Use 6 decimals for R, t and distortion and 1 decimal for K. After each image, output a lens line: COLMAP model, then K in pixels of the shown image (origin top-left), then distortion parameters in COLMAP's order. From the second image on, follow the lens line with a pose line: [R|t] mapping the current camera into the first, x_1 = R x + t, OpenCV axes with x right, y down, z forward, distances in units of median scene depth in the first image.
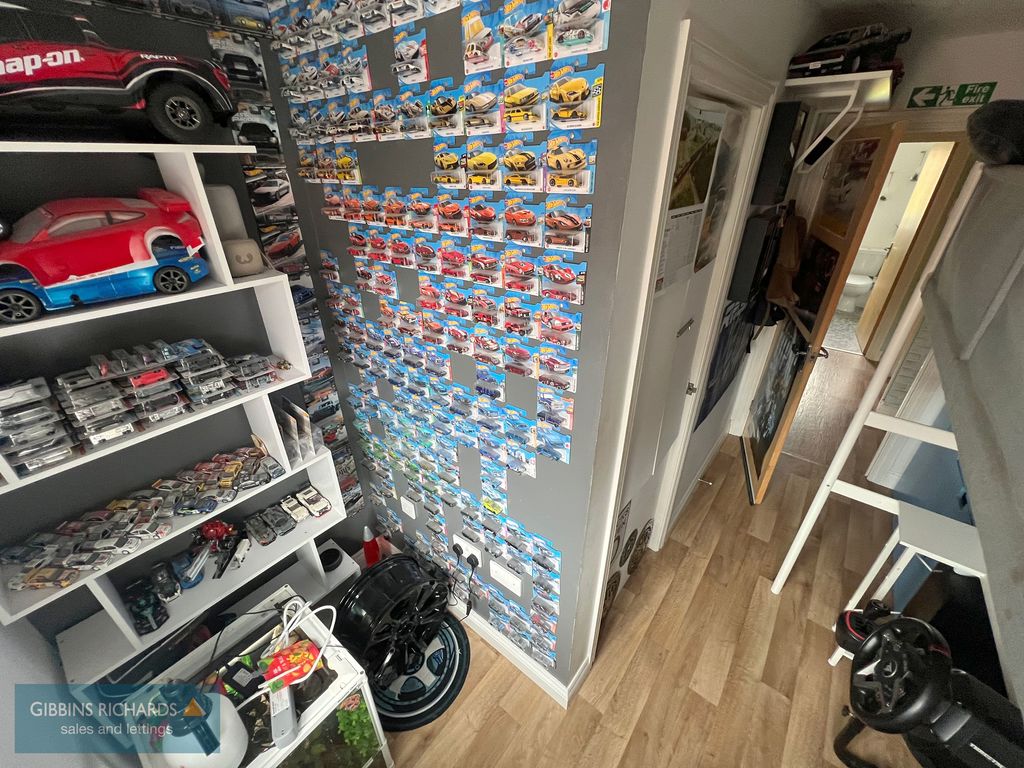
lens RADIAL K [[409.6, 0, 512.0], [0, 409.6, 383.9], [0, 0, 1]] dist [0.004459, 0.000253]
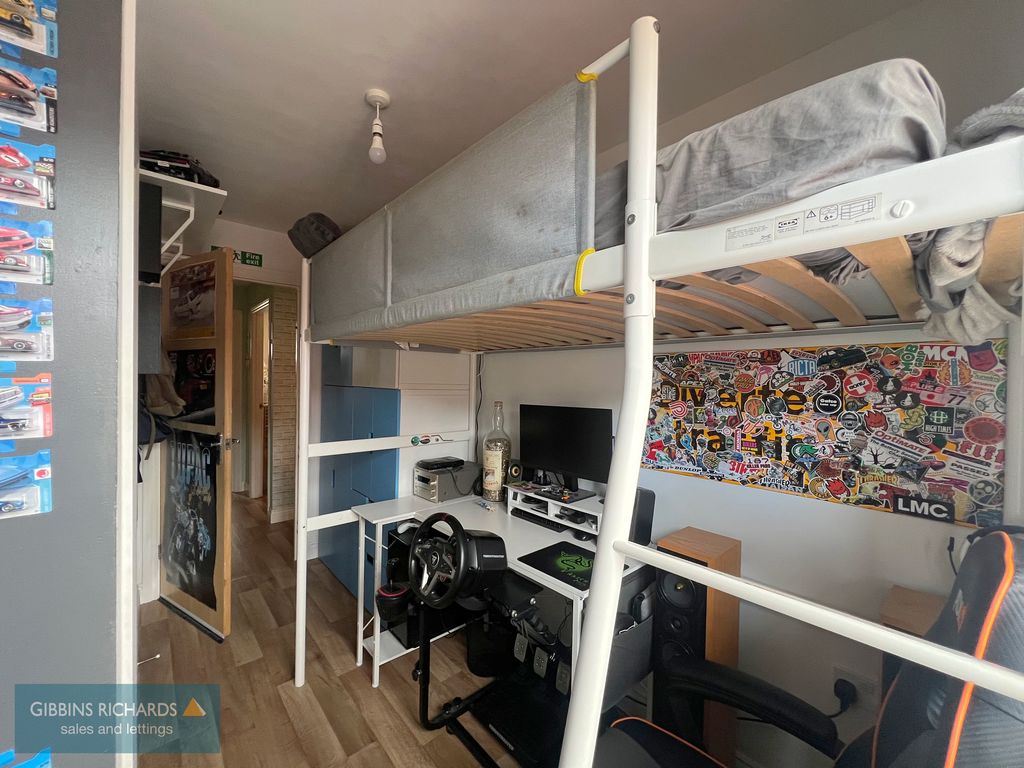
lens RADIAL K [[409.6, 0, 514.1], [0, 409.6, 384.5], [0, 0, 1]] dist [0.004459, 0.000253]
pose [[0.155737, -0.005437, 0.987784, -0.327095], [0.457859, 0.886473, -0.067308, 0.390398], [-0.875278, 0.462748, 0.140546, 0.325146]]
